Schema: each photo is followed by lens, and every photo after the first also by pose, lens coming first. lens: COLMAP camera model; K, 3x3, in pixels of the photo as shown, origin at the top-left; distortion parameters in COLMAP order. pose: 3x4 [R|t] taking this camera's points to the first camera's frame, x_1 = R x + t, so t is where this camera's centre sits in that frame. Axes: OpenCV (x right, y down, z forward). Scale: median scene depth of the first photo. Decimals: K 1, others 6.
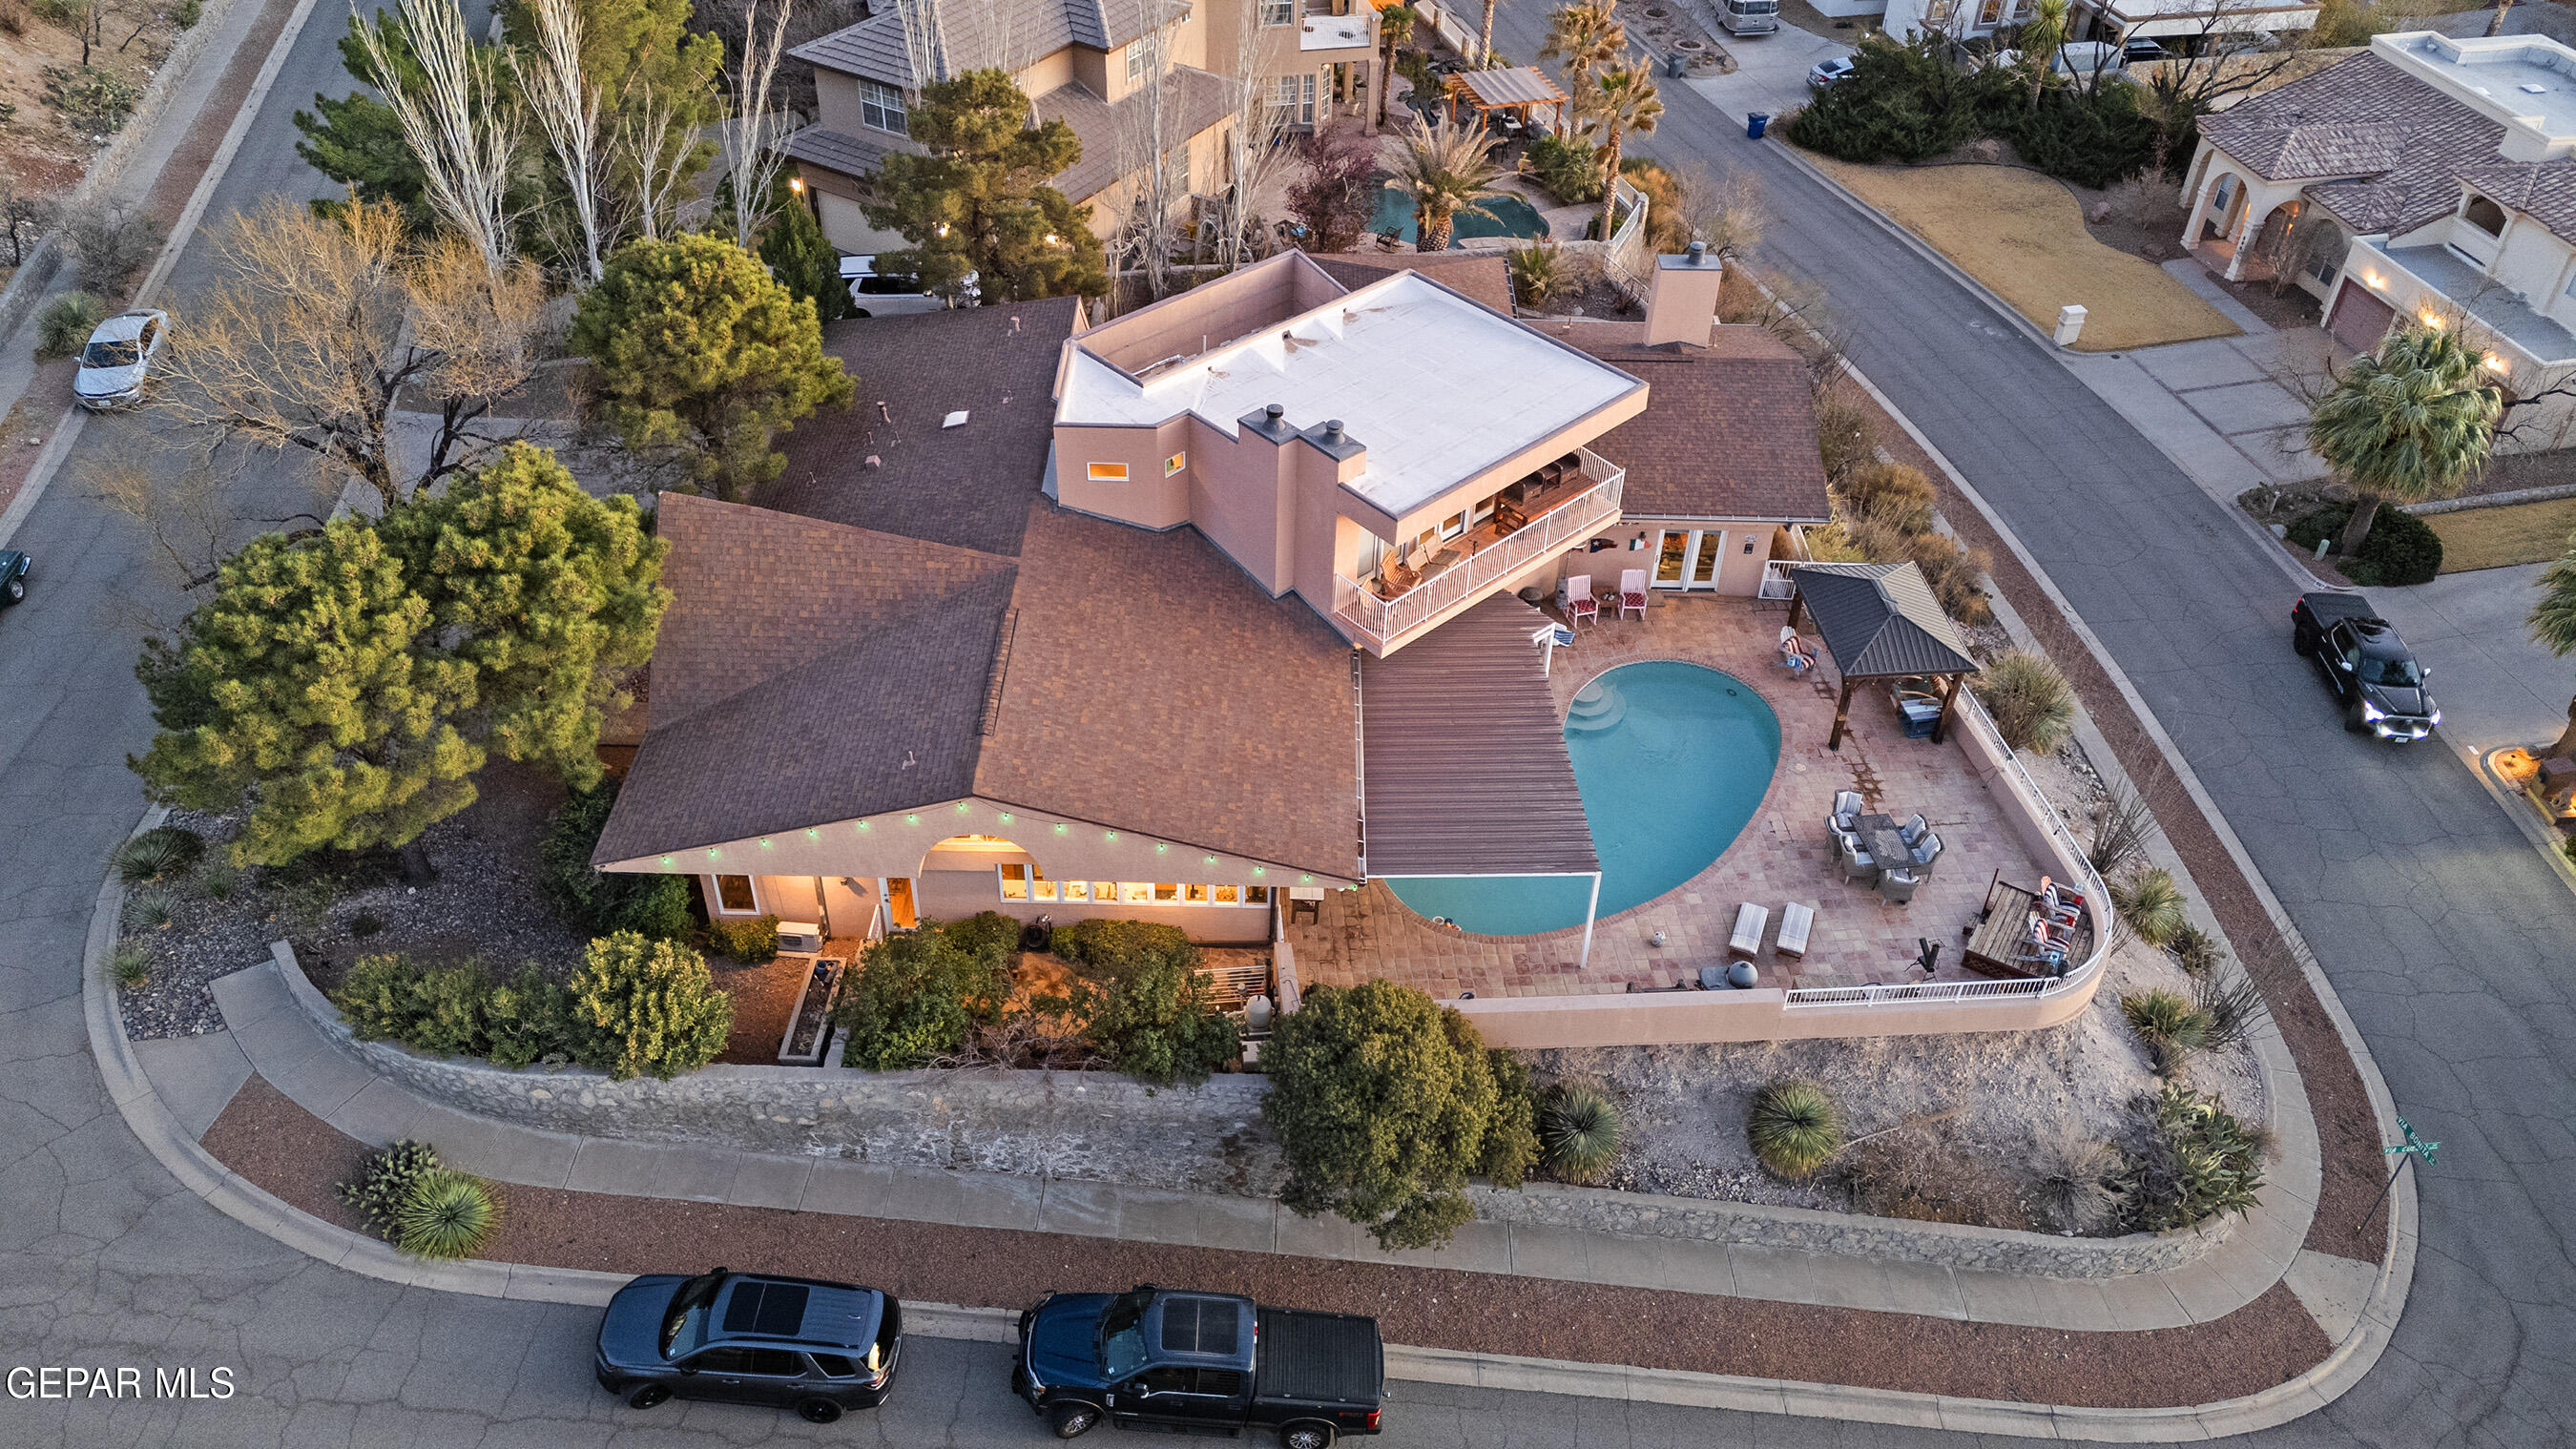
lens RADIAL K [[1885.3, 0, 1288.0], [0, 1885.3, 724.5], [0, 0, 1]] dist [0.090710, -0.082808]
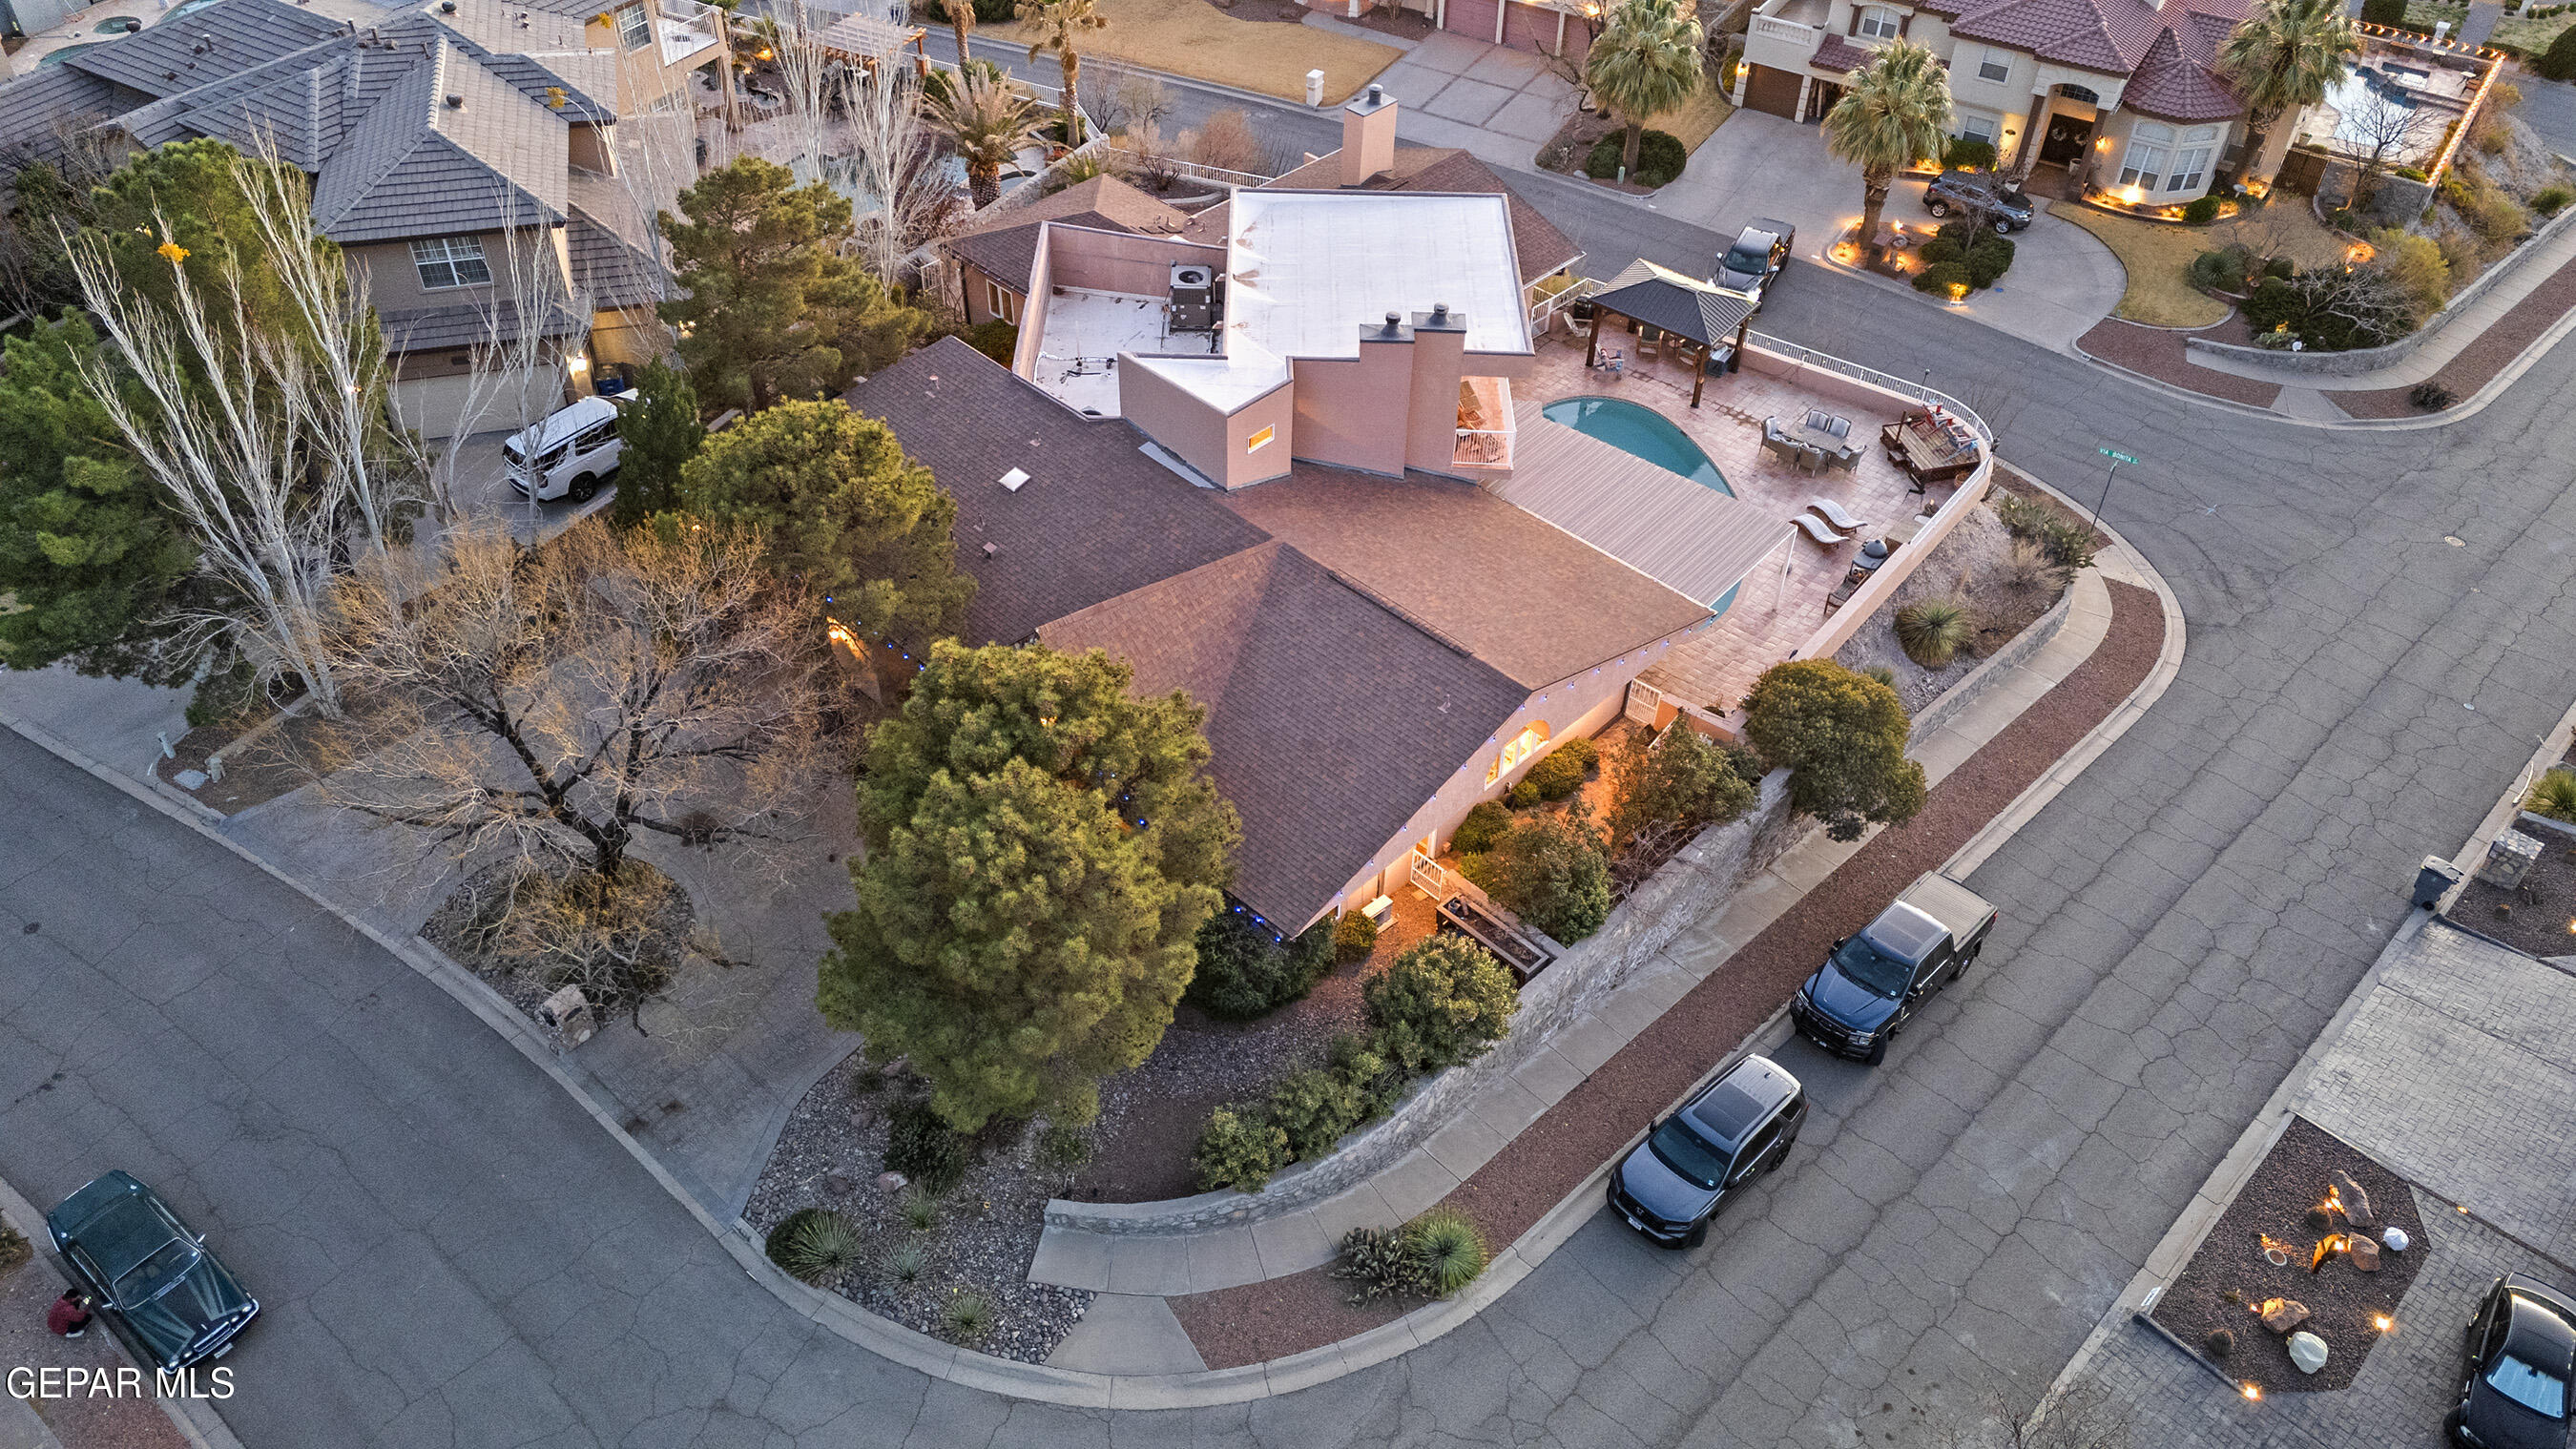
lens RADIAL K [[1885.3, 0, 1288.0], [0, 1885.3, 724.5], [0, 0, 1]] dist [0.090710, -0.082808]
pose [[0.686364, -0.496495, 0.531410, -0.855263], [0.458198, 0.862660, 0.214177, -0.250449], [-0.564764, 0.096488, 0.819592, 0.134823]]
